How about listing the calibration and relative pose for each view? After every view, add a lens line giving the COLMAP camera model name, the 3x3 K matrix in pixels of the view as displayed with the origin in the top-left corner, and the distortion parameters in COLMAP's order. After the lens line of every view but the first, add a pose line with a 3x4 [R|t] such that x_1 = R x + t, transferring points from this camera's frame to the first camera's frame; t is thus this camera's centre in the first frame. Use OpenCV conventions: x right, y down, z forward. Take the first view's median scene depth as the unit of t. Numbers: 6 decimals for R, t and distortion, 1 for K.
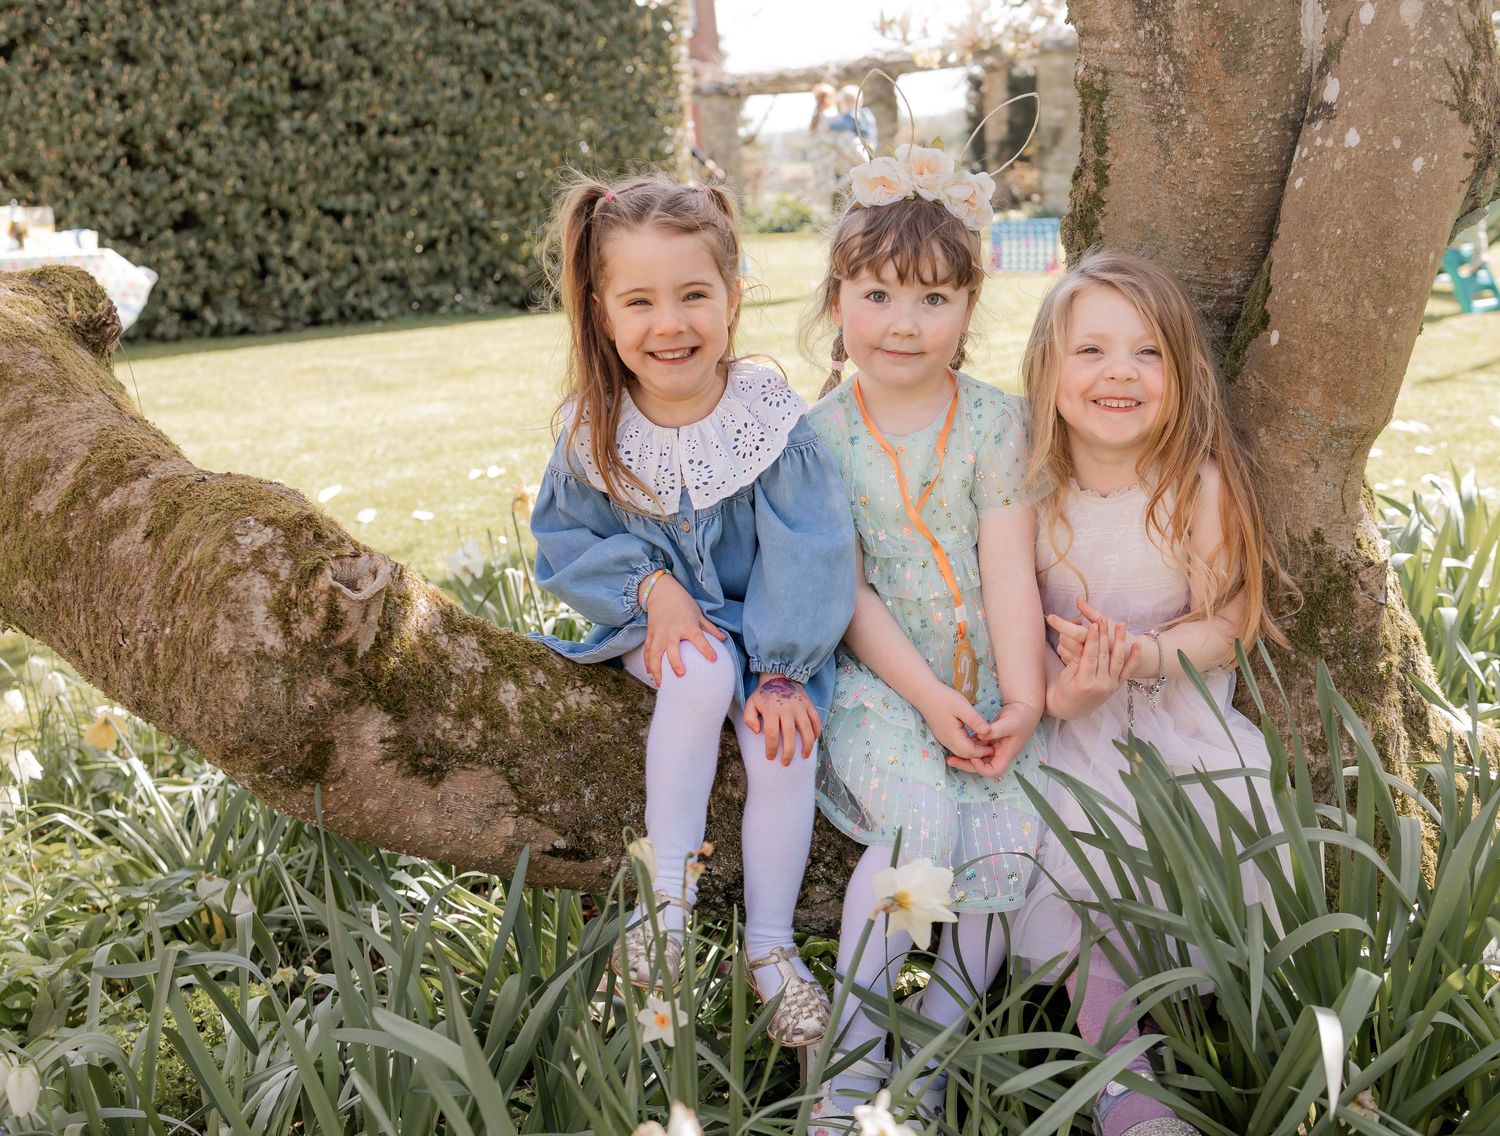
lens RADIAL K [[1699.3, 0, 816.4], [0, 1699.3, 568.2], [0, 0, 1]] dist [-0.000555, 0.000000]
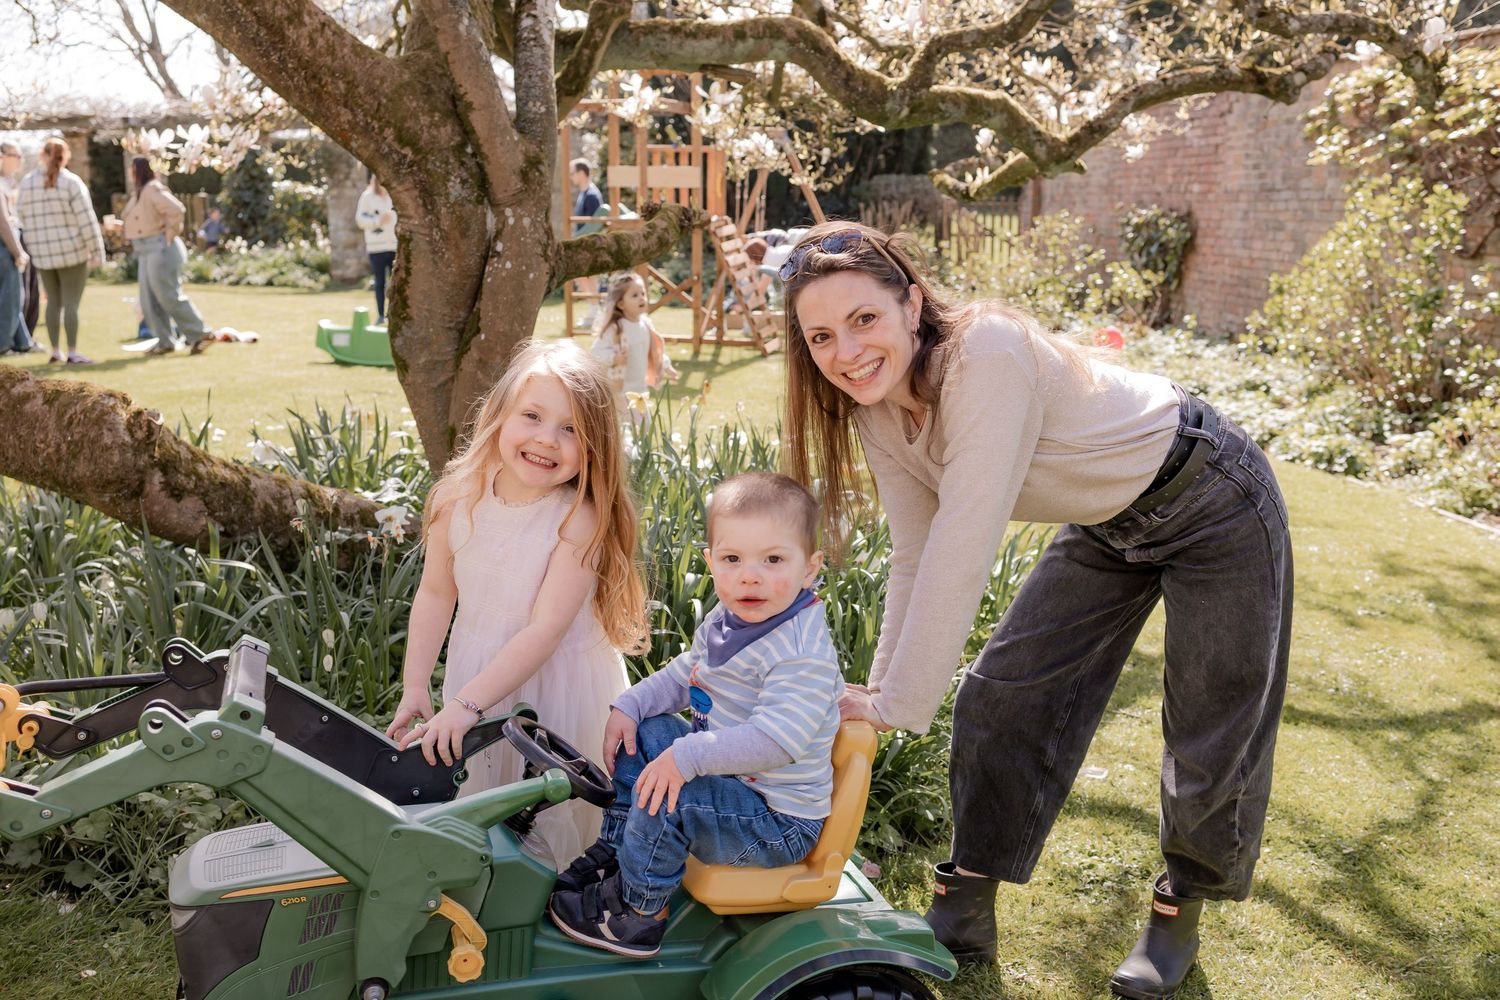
lens RADIAL K [[1564.3, 0, 744.4], [0, 1564.3, 492.0], [0, 0, 1]] dist [0.030258, 0.000000]
pose [[0.861693, -0.019995, 0.507036, -0.635842], [0.054275, 0.997123, -0.052917, 0.262773], [-0.504519, 0.073117, 0.860299, -1.321275]]
